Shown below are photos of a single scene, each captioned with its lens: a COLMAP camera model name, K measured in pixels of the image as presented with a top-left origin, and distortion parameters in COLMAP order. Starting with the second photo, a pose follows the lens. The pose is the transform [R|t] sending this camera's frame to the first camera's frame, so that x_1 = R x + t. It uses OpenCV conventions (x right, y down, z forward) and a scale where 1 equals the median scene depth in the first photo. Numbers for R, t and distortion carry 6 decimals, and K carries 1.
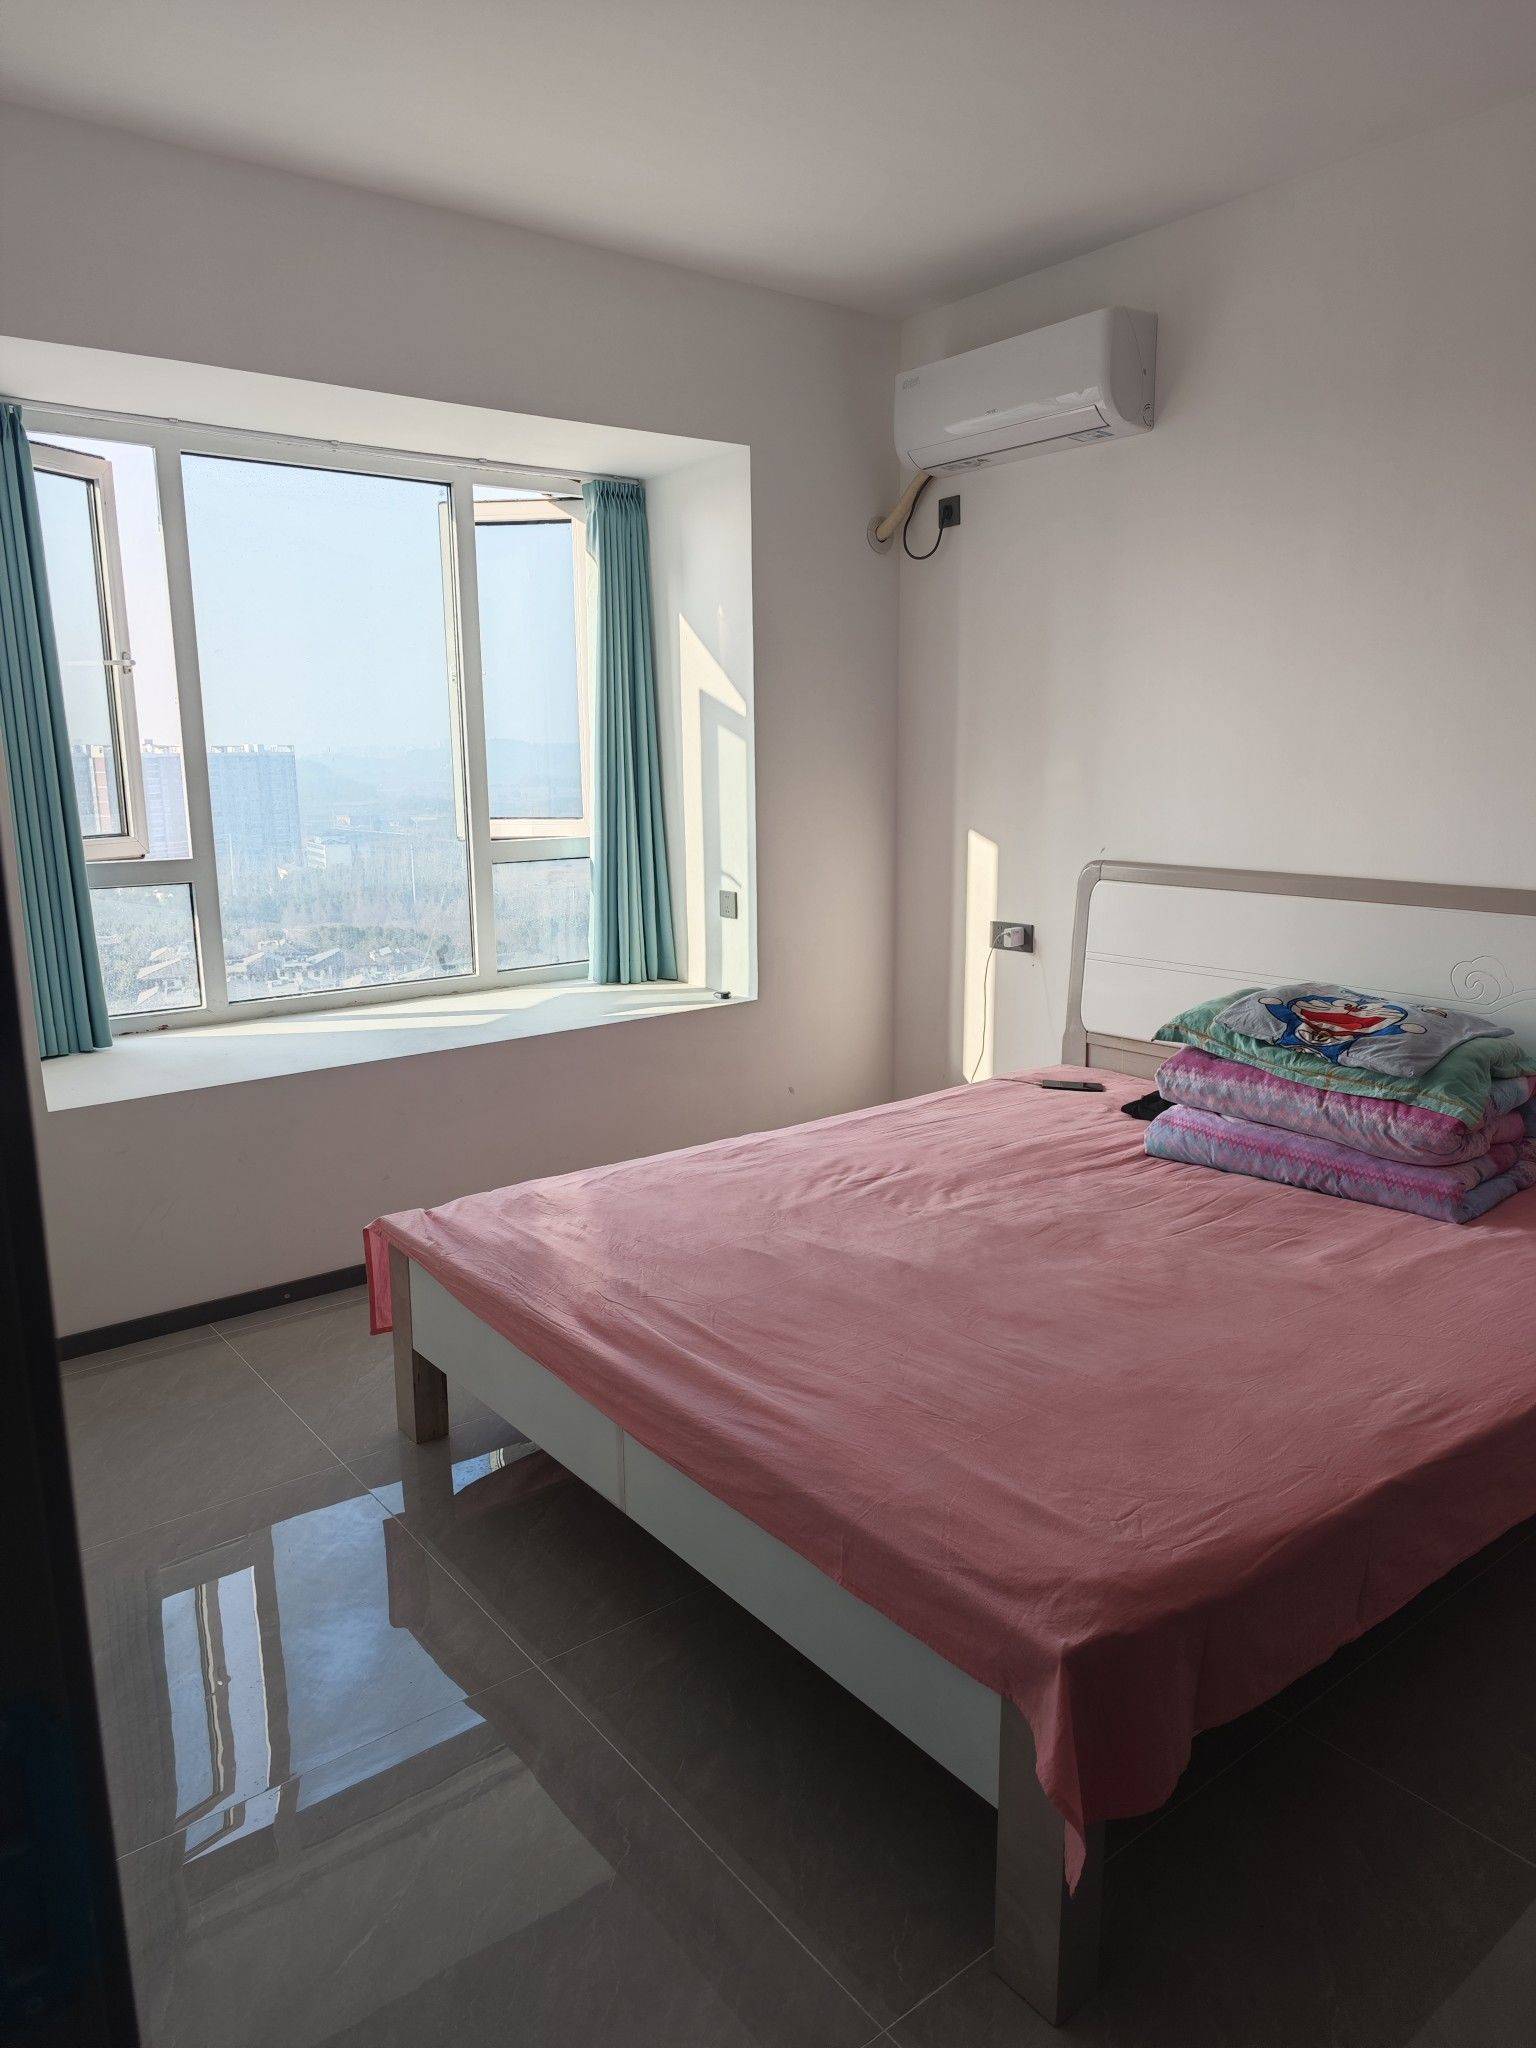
lens RADIAL K [[1389.3, 0, 767.2], [0, 1389.3, 1030.9], [0, 0, 1]] dist [0.036251, -0.033318]
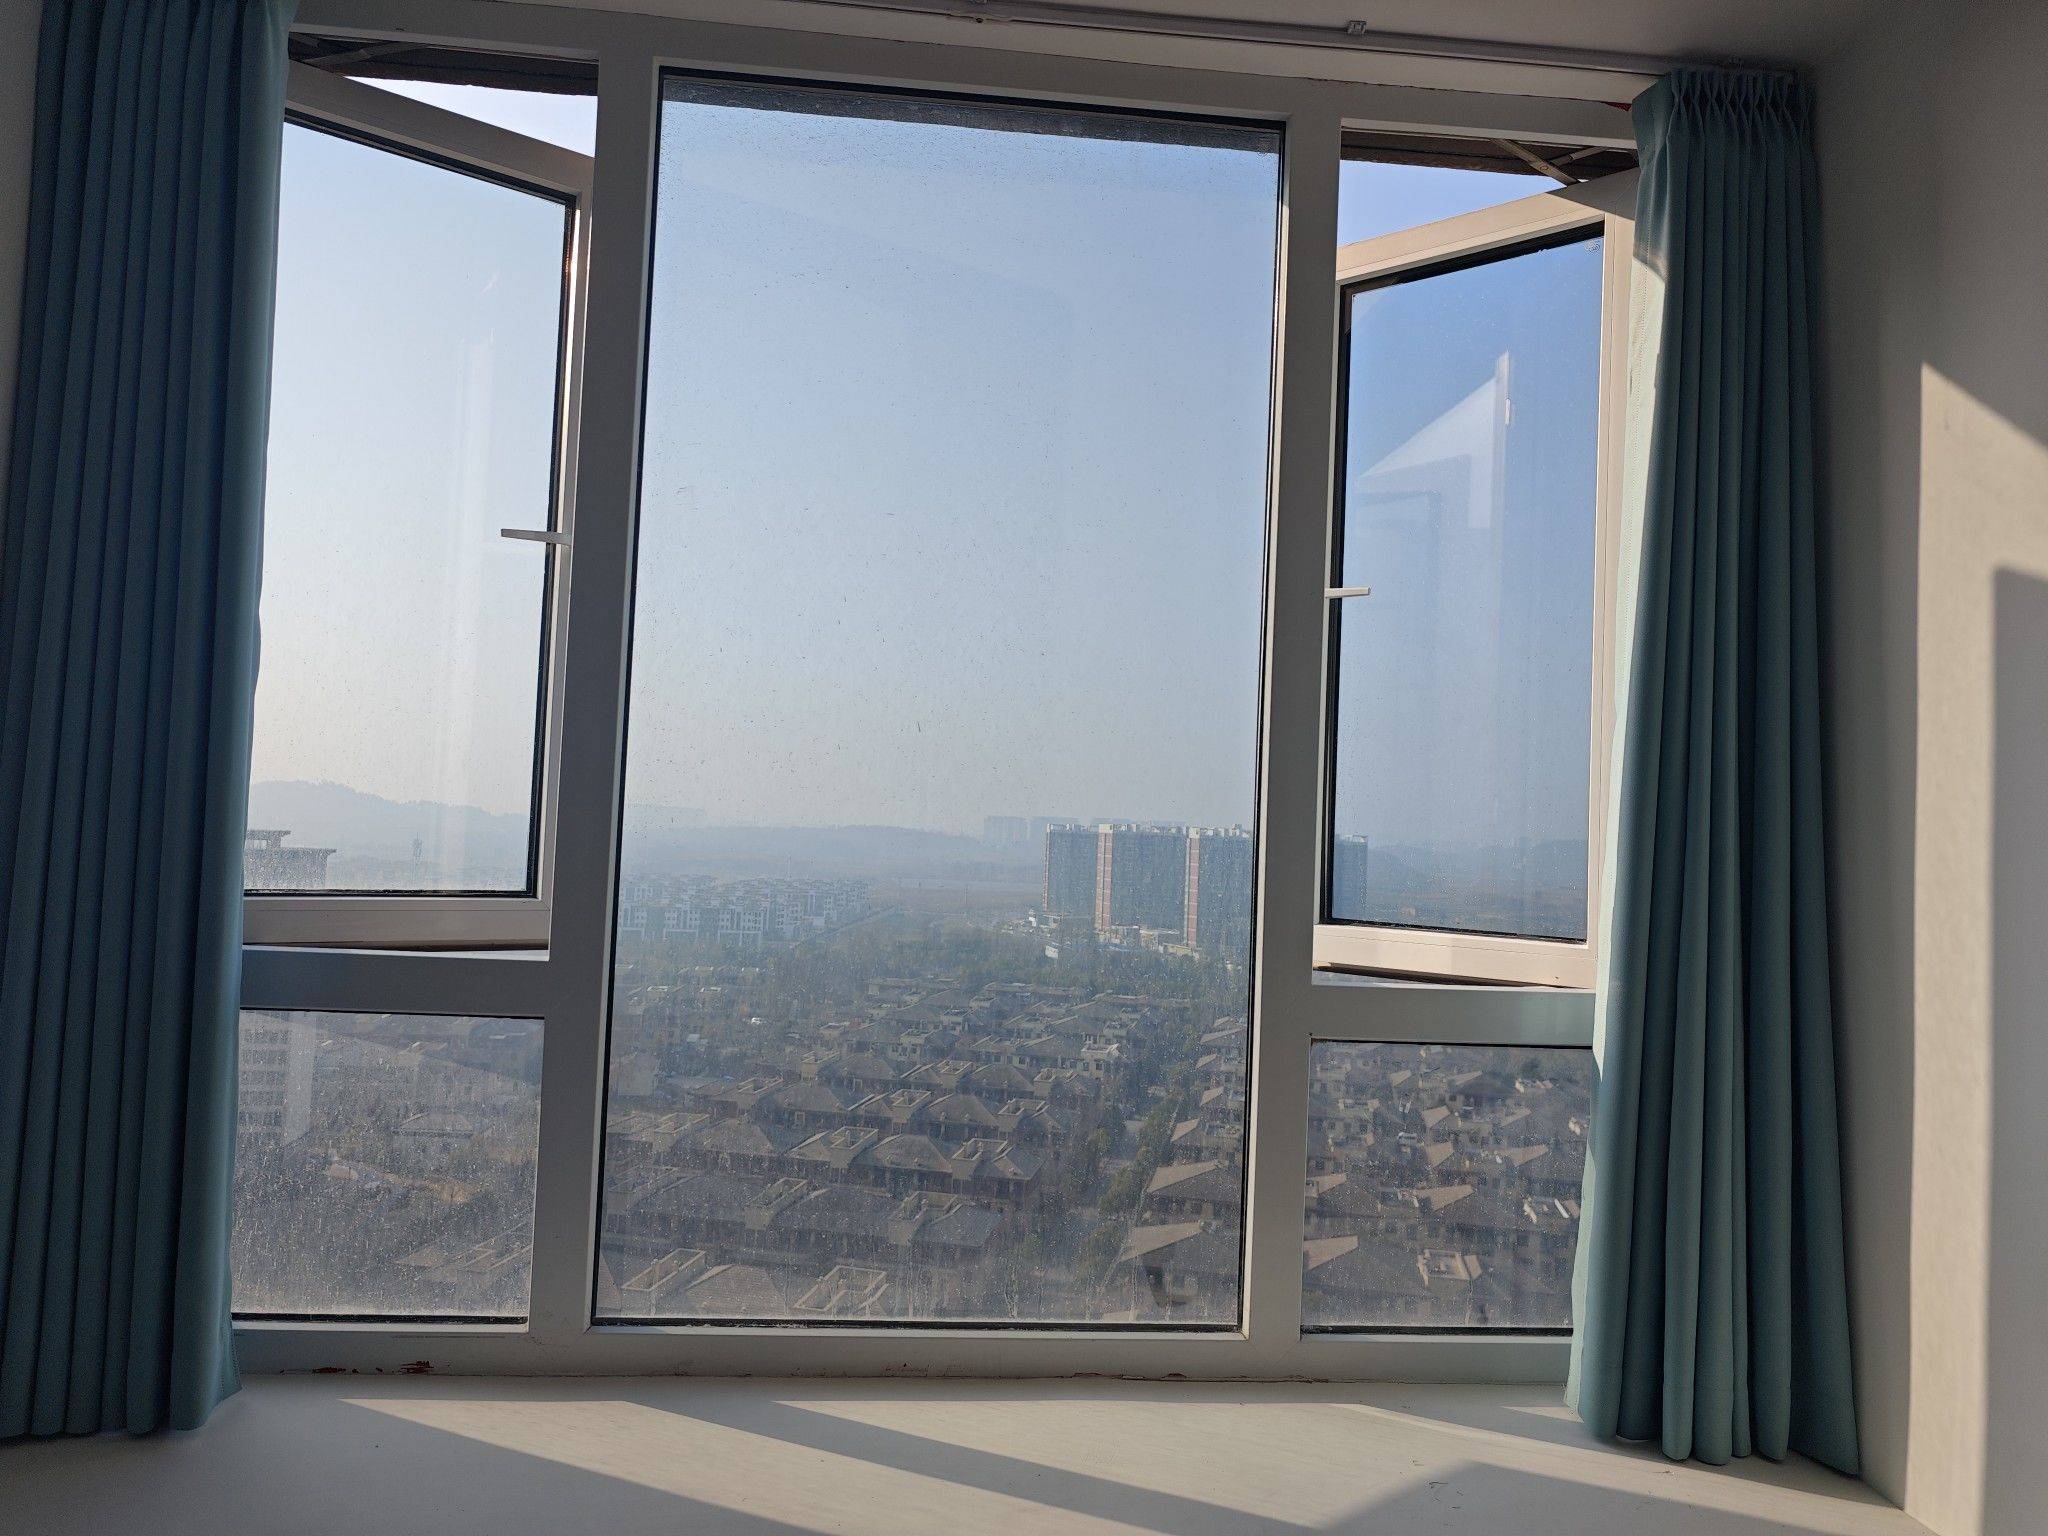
lens RADIAL K [[1389.3, 0, 1016.5], [0, 1389.3, 767.6], [0, 0, 1]] dist [0.036251, -0.033318]
pose [[0.841057, 0.023307, -0.540444, -0.059880], [-0.158099, 0.966041, -0.204378, -0.101352], [0.517327, 0.257337, 0.816180, 0.626518]]
